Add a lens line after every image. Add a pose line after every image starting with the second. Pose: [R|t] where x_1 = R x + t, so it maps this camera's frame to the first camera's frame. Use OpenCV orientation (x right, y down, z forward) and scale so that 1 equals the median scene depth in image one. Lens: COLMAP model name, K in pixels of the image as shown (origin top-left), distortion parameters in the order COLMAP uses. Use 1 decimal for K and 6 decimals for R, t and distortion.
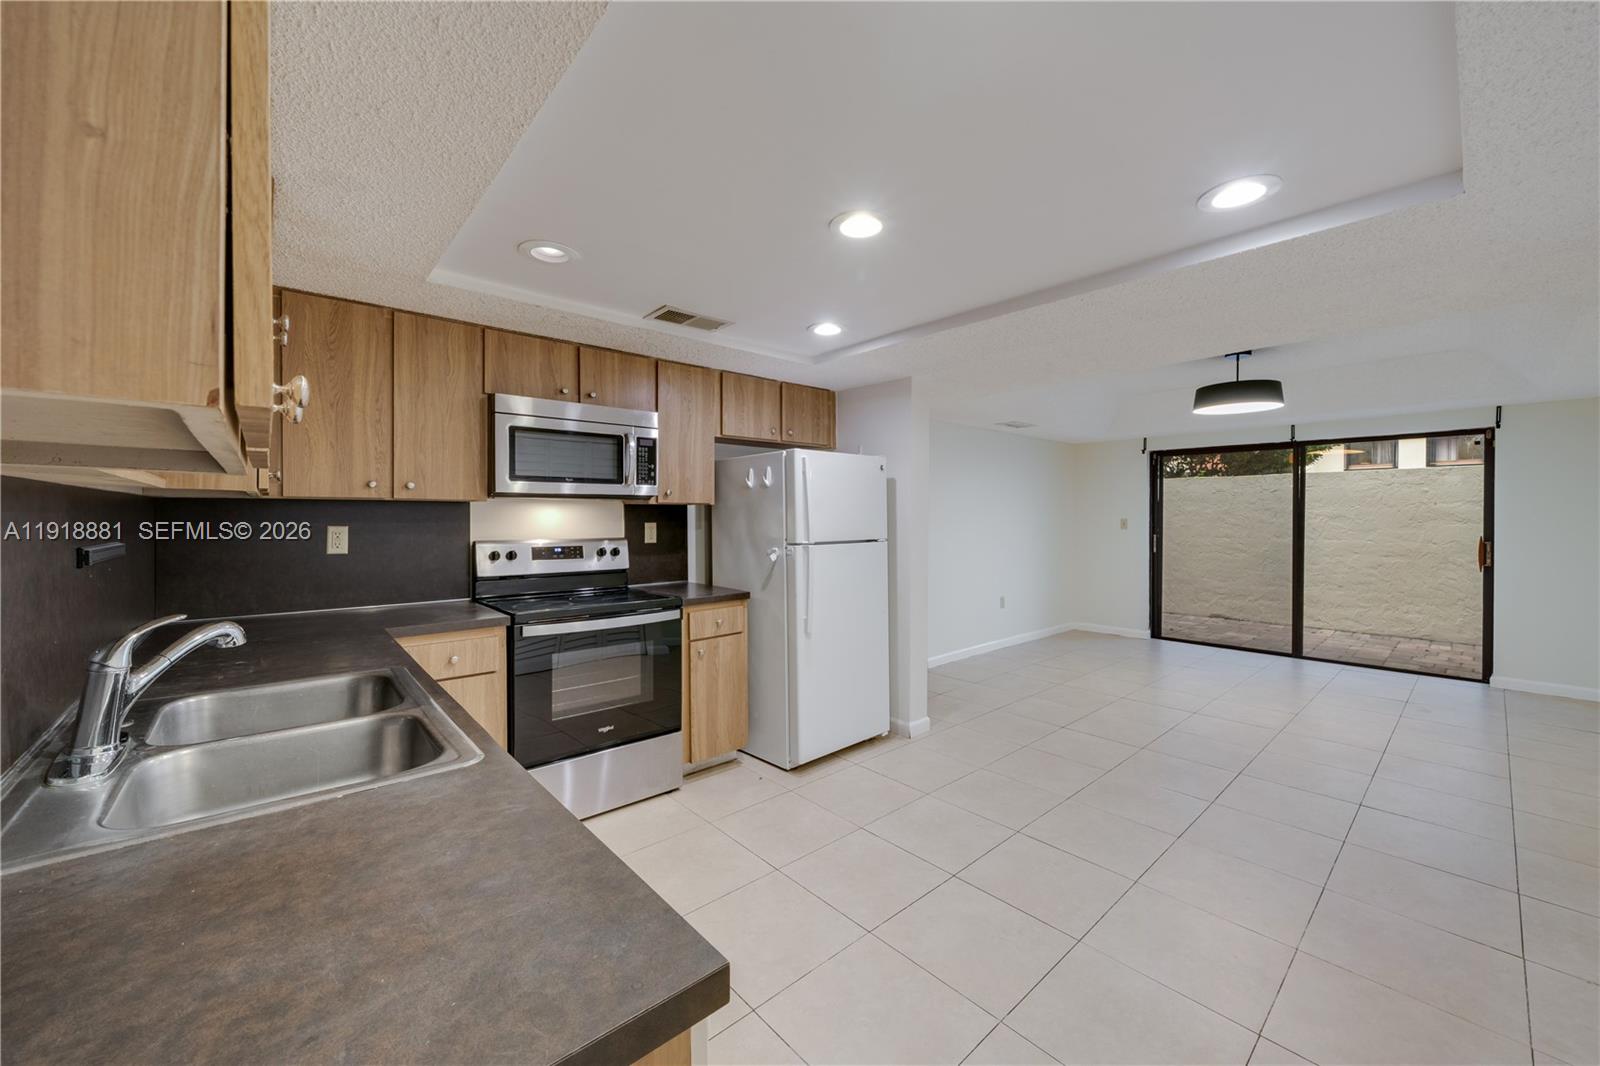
lens RADIAL K [[601.7, 0, 804.3], [0, 601.7, 525.6], [0, 0, 1]] dist [0.001049, 0.000082]
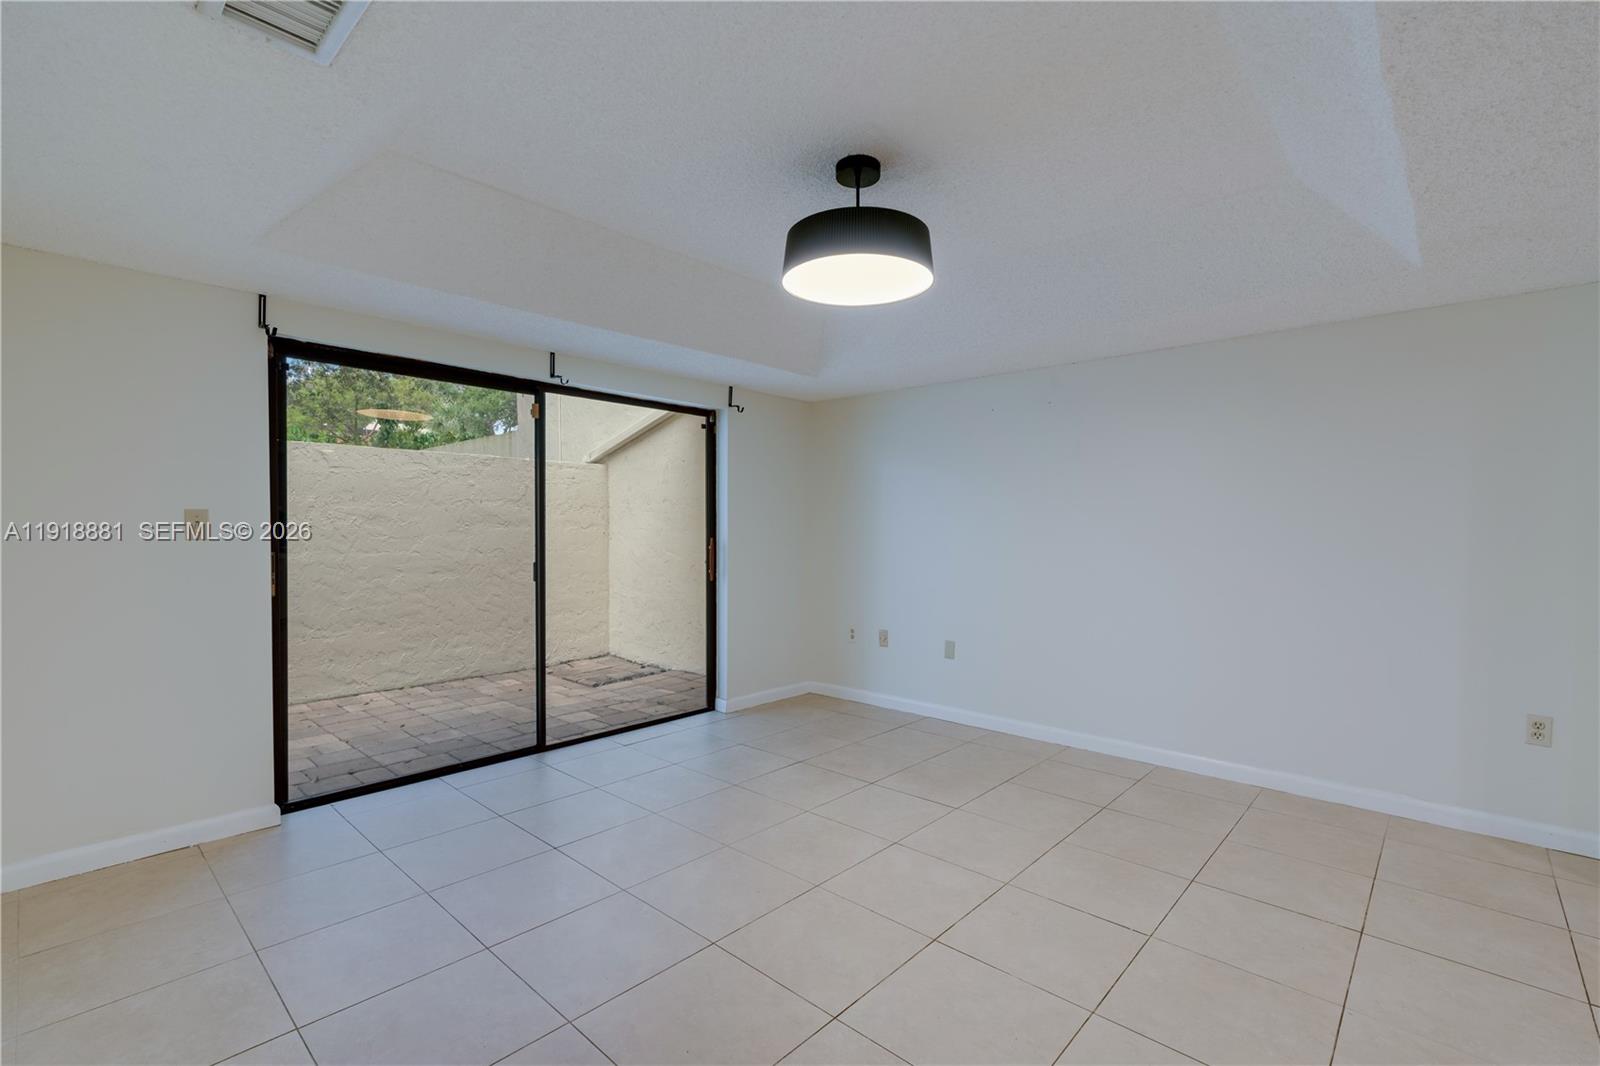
lens RADIAL K [[704.5, 0, 800.8], [0, 704.5, 541.8], [0, 0, 1]] dist [-0.000398, -0.000028]
pose [[-0.099332, -0.014515, 0.994948, 0.096995], [0.012859, 0.999791, 0.015869, 0.006904], [-0.994971, 0.014370, -0.099125, 0.722746]]
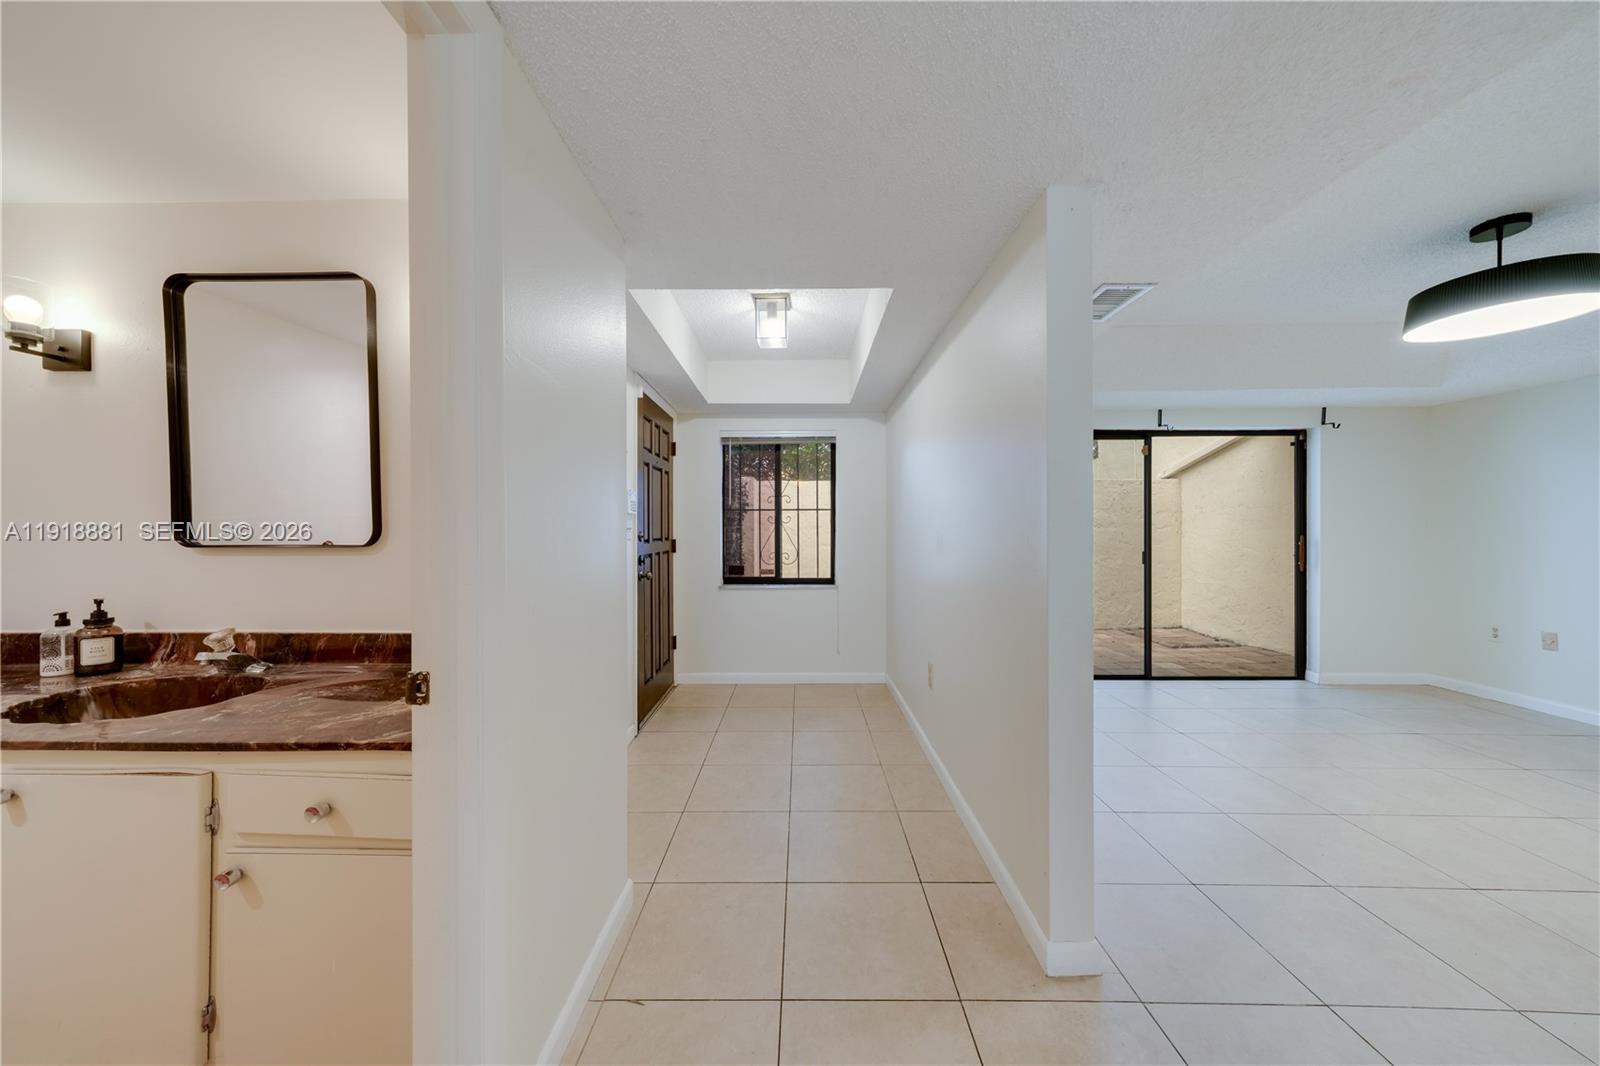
lens RADIAL K [[546.1, 0, 792.8], [0, 546.1, 532.4], [0, 0, 1]] dist [0.008668, 0.000524]
pose [[0.669108, -0.002166, 0.743162, -0.103671], [0.012493, 0.999887, -0.008334, 0.007104], [-0.743061, 0.014861, 0.669059, 0.754507]]
